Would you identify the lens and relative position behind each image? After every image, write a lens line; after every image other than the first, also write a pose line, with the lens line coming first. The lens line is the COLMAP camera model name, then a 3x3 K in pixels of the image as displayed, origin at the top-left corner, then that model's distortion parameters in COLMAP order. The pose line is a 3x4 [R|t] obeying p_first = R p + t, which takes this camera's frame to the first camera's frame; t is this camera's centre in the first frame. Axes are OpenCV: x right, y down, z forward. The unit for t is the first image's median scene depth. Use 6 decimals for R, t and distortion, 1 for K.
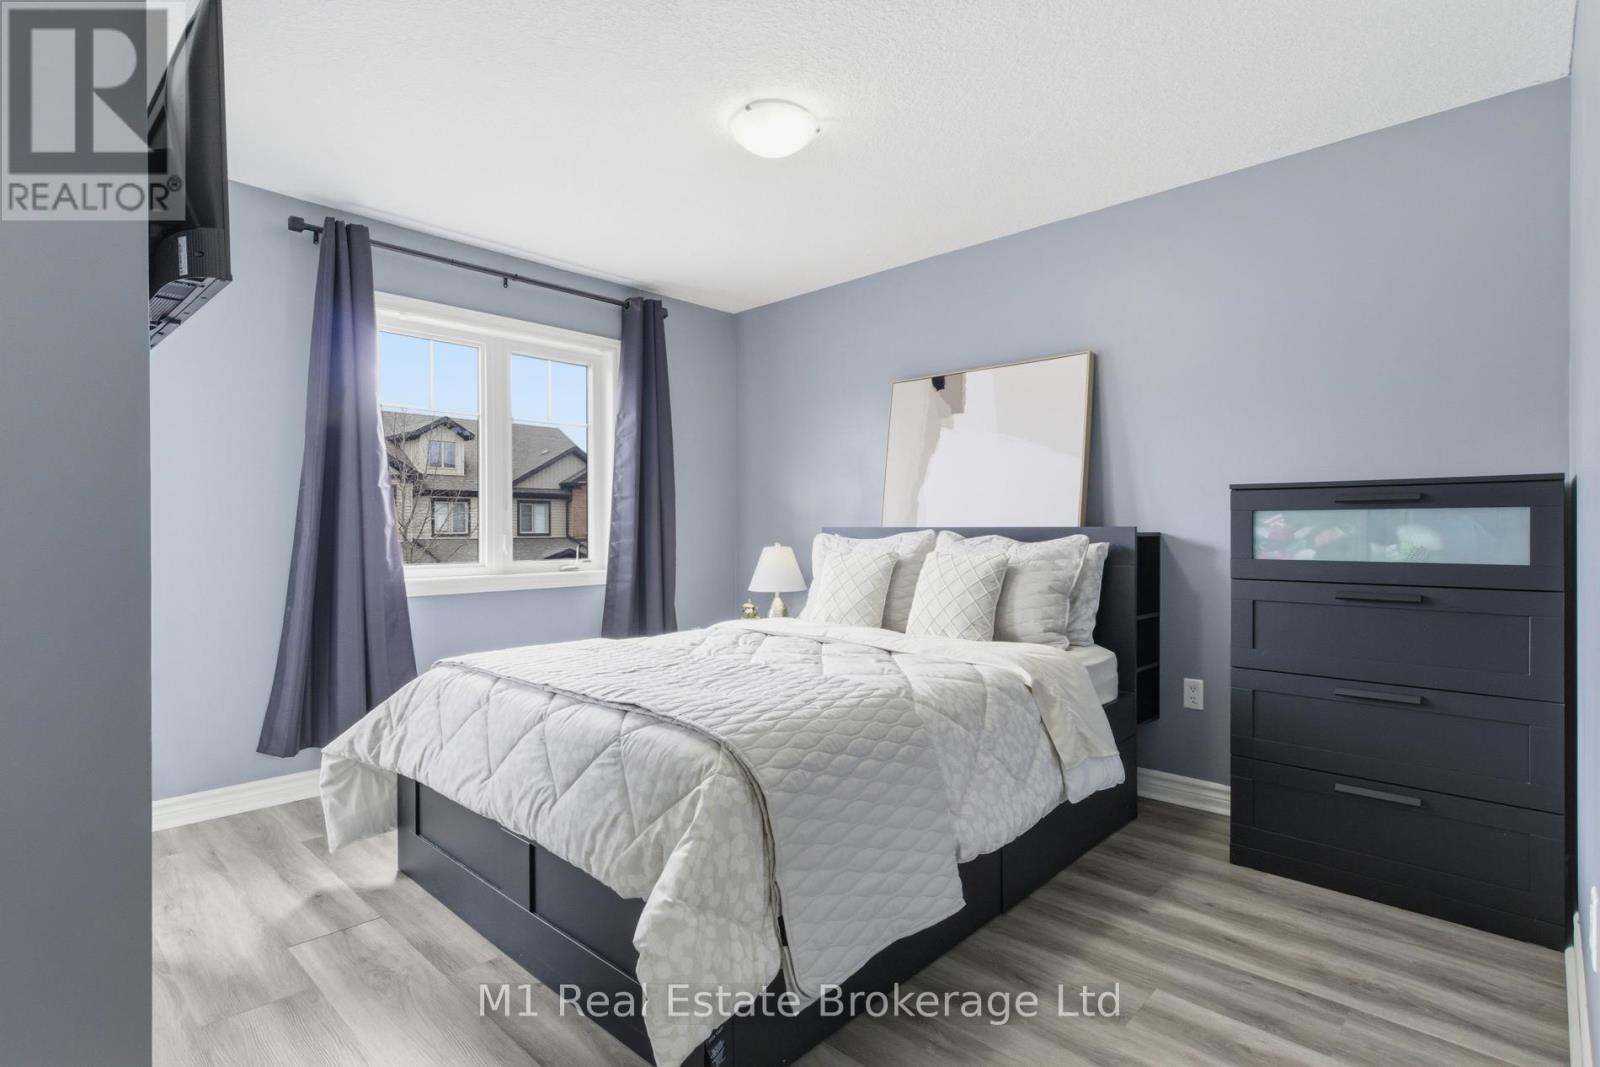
lens RADIAL K [[780.1, 0, 799.8], [0, 780.1, 531.0], [0, 0, 1]] dist [-0.002107, -0.000989]
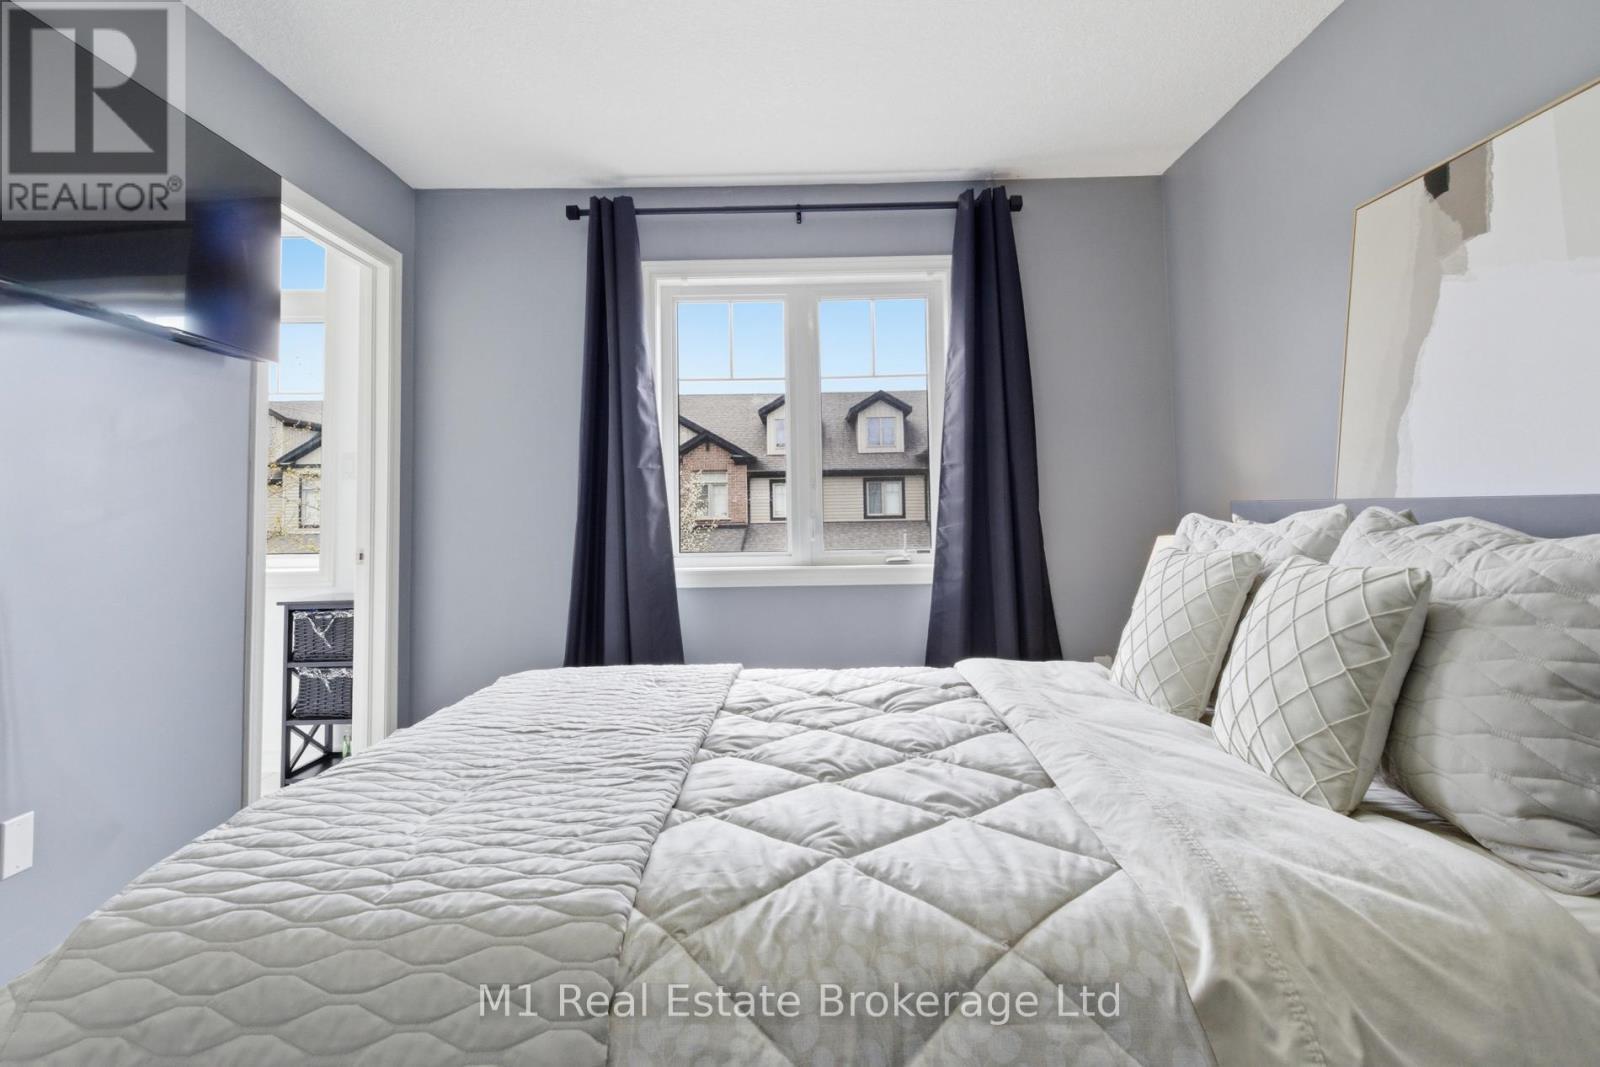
lens RADIAL K [[824.0, 0, 792.5], [0, 824.0, 488.4], [0, 0, 1]] dist [-0.030694, -0.001635]
pose [[0.676095, -0.029994, -0.736203, 0.267795], [0.011285, 0.999475, -0.030356, -0.000130], [0.736728, 0.012215, 0.676079, 0.411919]]
